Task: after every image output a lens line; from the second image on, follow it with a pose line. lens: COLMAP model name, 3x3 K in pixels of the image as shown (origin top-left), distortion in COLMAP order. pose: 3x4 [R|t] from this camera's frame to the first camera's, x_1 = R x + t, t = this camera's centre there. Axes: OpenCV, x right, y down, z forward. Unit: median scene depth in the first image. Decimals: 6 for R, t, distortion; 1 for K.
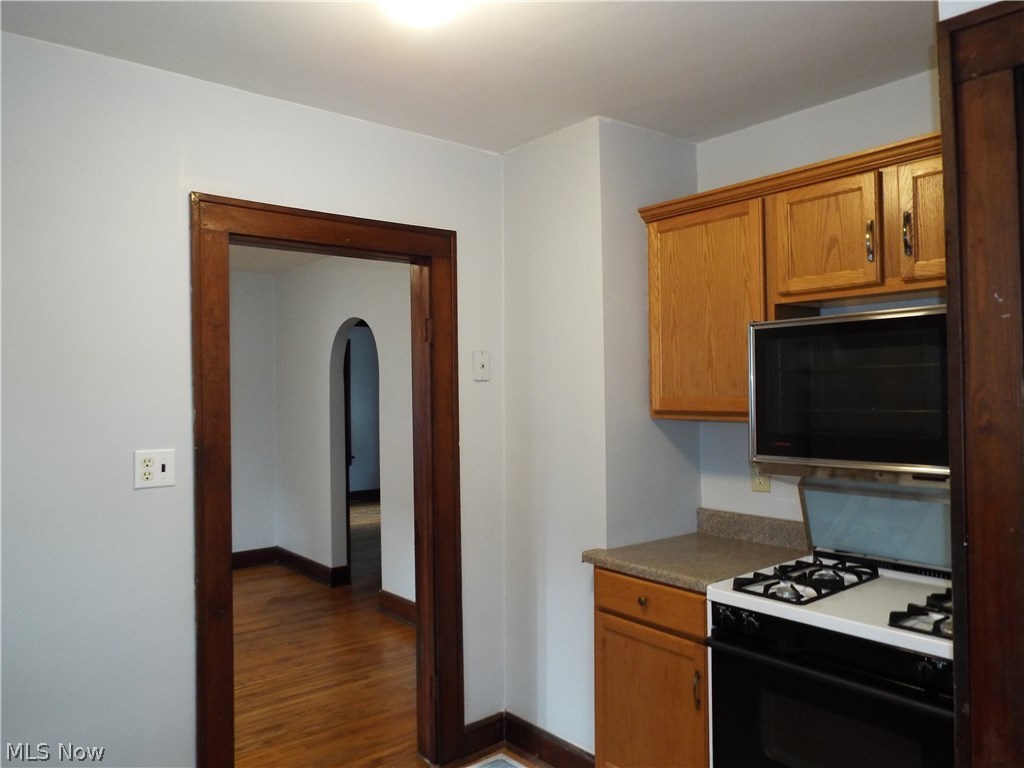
lens RADIAL K [[751.2, 0, 511.6], [0, 751.2, 385.4], [0, 0, 1]] dist [0.022307, -0.028832]
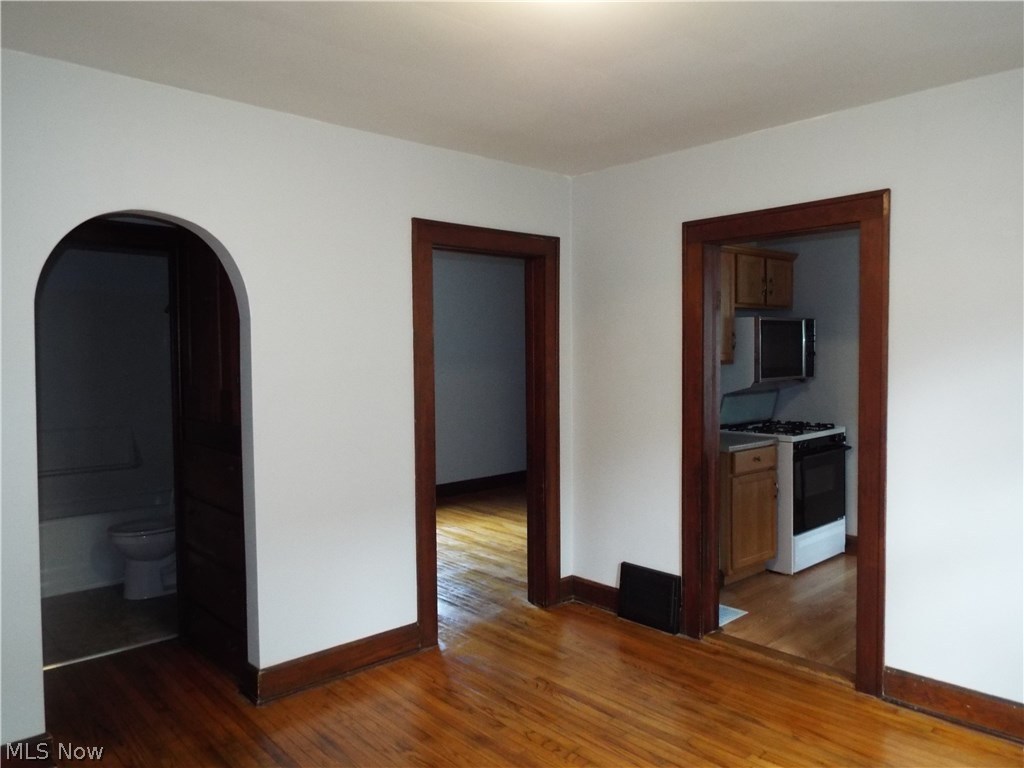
lens RADIAL K [[751.2, 0, 511.8], [0, 751.2, 381.7], [0, 0, 1]] dist [0.022307, -0.028832]
pose [[-0.074932, -0.026488, 0.996837, -1.090572], [0.008520, 0.999594, 0.027202, 0.026750], [-0.997152, 0.010531, -0.074676, 1.147203]]
